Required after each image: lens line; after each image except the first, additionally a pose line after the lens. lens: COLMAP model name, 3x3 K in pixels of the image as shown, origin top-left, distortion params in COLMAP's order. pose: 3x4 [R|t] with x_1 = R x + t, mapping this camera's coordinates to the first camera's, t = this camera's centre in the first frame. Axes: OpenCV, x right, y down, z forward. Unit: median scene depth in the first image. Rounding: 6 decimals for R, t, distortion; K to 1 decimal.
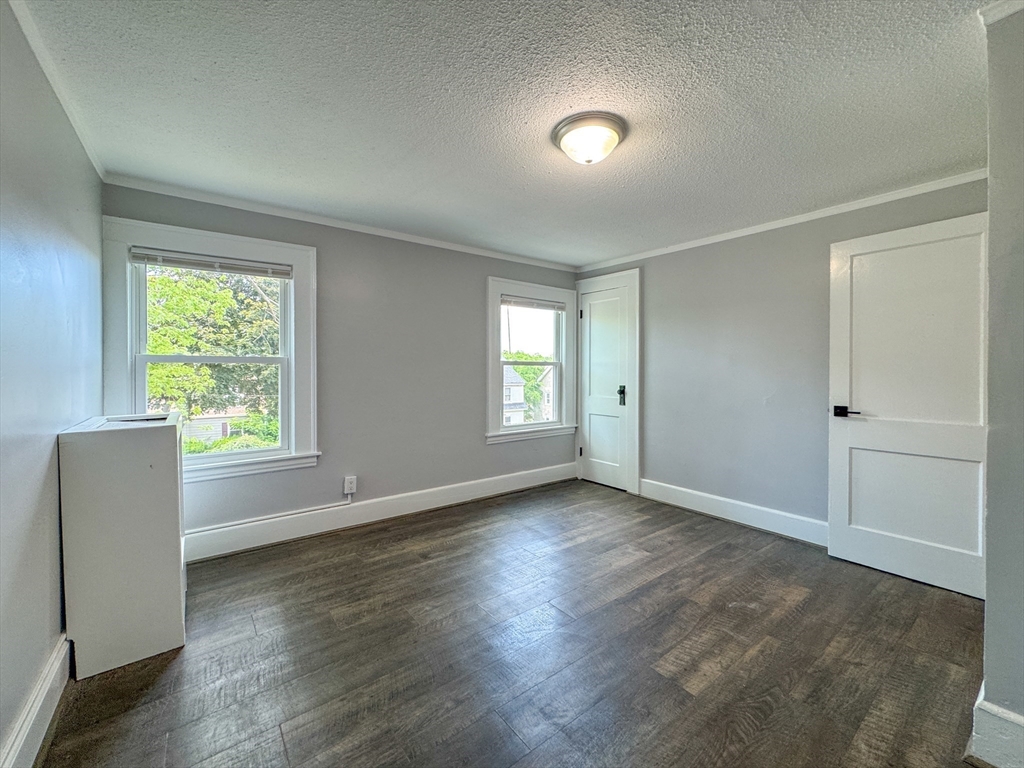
lens RADIAL K [[413.9, 0, 515.4], [0, 413.9, 379.8], [0, 0, 1]] dist [-0.003533, 0.000289]
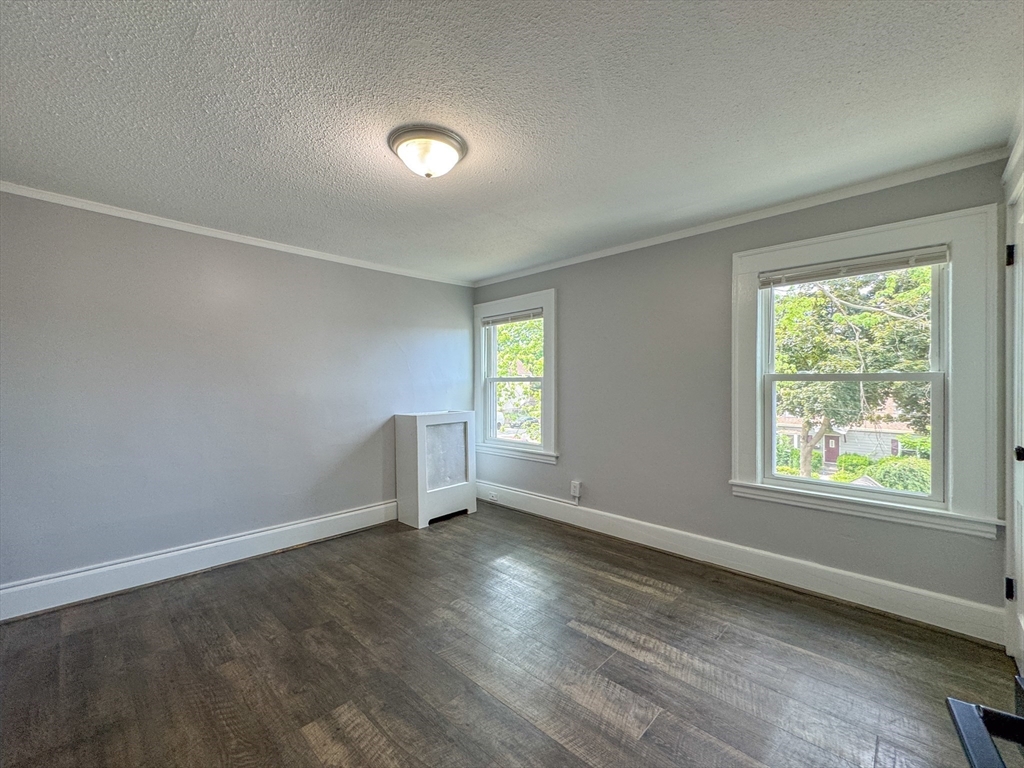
lens RADIAL K [[413.9, 0, 491.7], [0, 413.9, 386.8], [0, 0, 1]] dist [-0.003533, 0.000289]
pose [[0.150424, 0.013718, -0.988526, 0.677608], [-0.018839, 0.999762, 0.011007, -0.032187], [0.988442, 0.016967, 0.150646, 0.595959]]
